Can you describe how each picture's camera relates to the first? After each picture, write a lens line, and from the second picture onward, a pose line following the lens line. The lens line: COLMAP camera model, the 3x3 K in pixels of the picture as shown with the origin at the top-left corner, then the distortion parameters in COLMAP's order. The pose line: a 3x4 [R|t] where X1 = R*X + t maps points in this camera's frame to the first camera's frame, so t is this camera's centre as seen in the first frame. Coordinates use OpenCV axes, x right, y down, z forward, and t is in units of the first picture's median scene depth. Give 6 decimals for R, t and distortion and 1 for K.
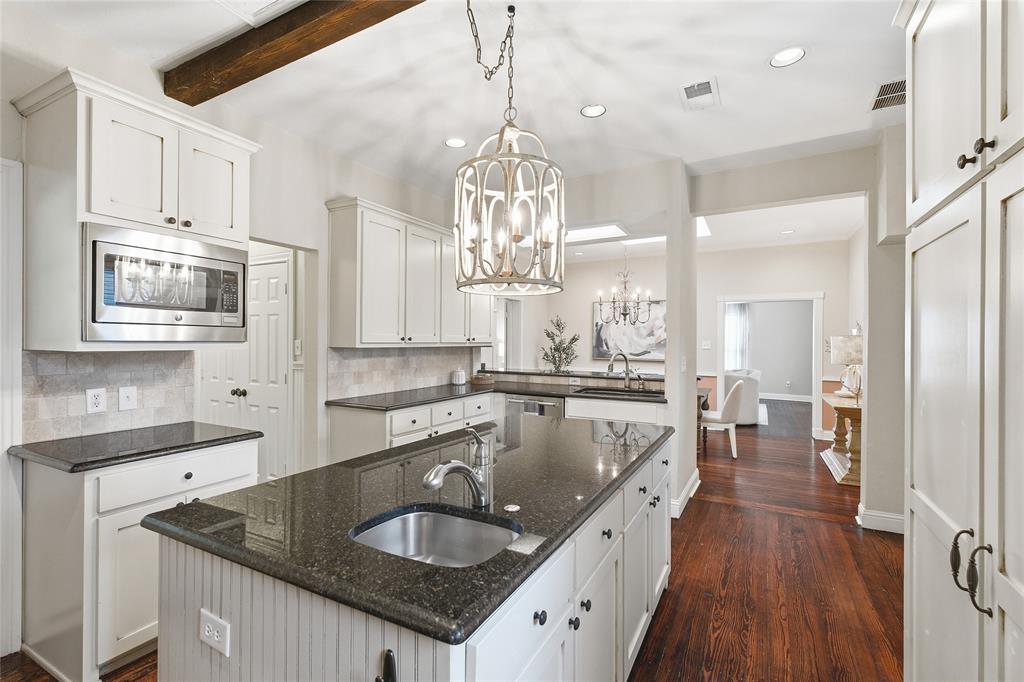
lens RADIAL K [[456.5, 0, 510.4], [0, 456.5, 344.2], [0, 0, 1]] dist [0.008514, 0.000501]
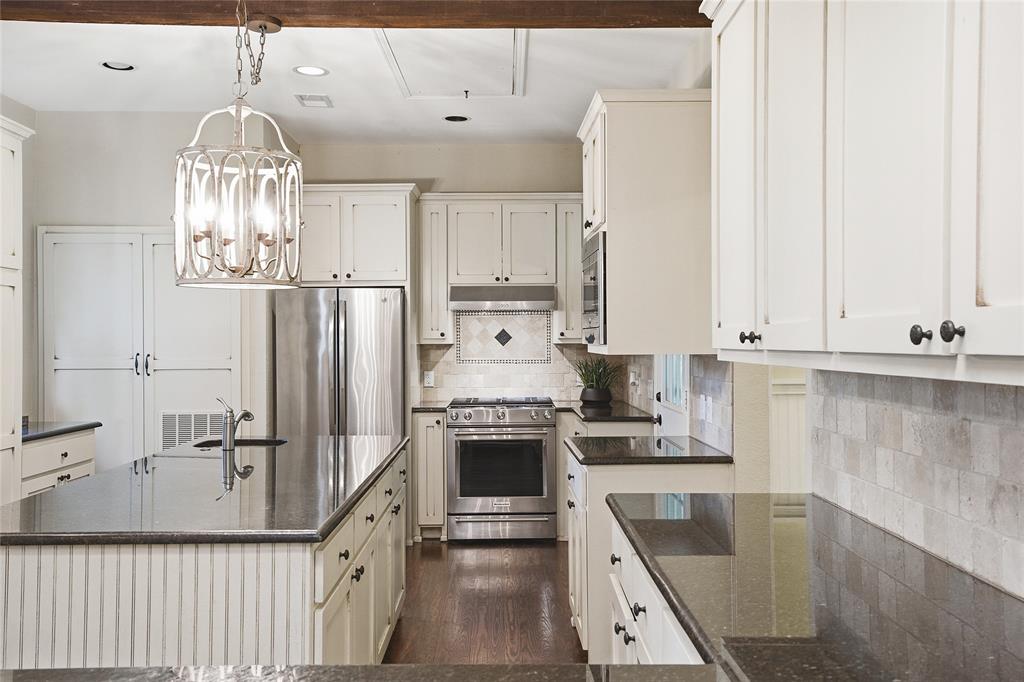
lens RADIAL K [[872.6, 0, 508.4], [0, 872.6, 337.3], [0, 0, 1]] dist [0.041964, 0.009405]
pose [[-0.876552, 0.000214, -0.481308, 0.291920], [0.000740, 0.999999, -0.000903, -0.017406], [0.481307, -0.001148, -0.876551, 2.217874]]
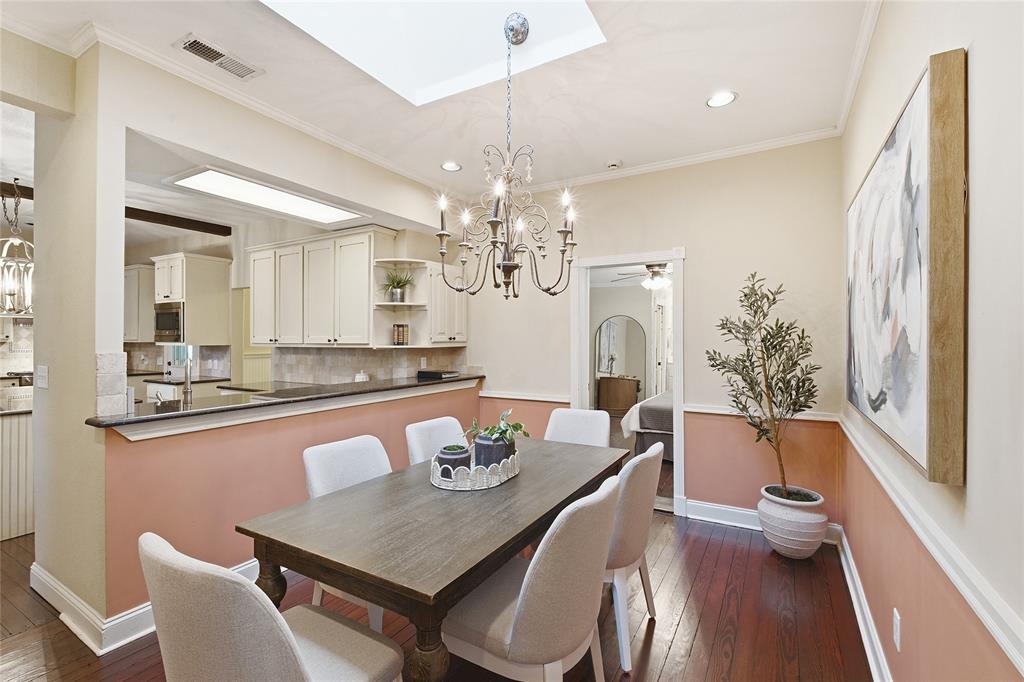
lens RADIAL K [[456.5, 0, 505.5], [0, 456.5, 341.4], [0, 0, 1]] dist [0.008514, 0.000501]
pose [[-0.044908, 0.002433, -0.998988, 1.568248], [-0.005345, 0.999982, 0.002676, -0.023746], [0.998977, 0.005459, -0.044895, 2.639982]]
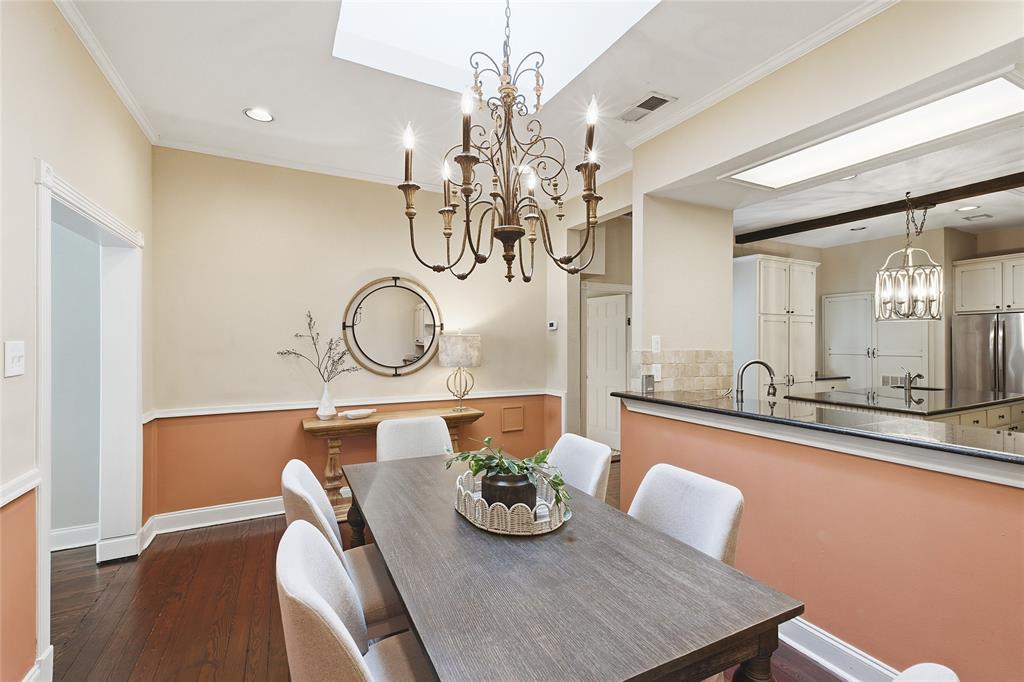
lens RADIAL K [[456.5, 0, 505.2], [0, 456.5, 340.8], [0, 0, 1]] dist [0.008514, 0.000501]
pose [[-0.826063, -0.000840, 0.563577, 0.281291], [0.000796, 0.999996, 0.002657, -0.028726], [-0.563577, 0.002644, -0.826059, 3.154510]]
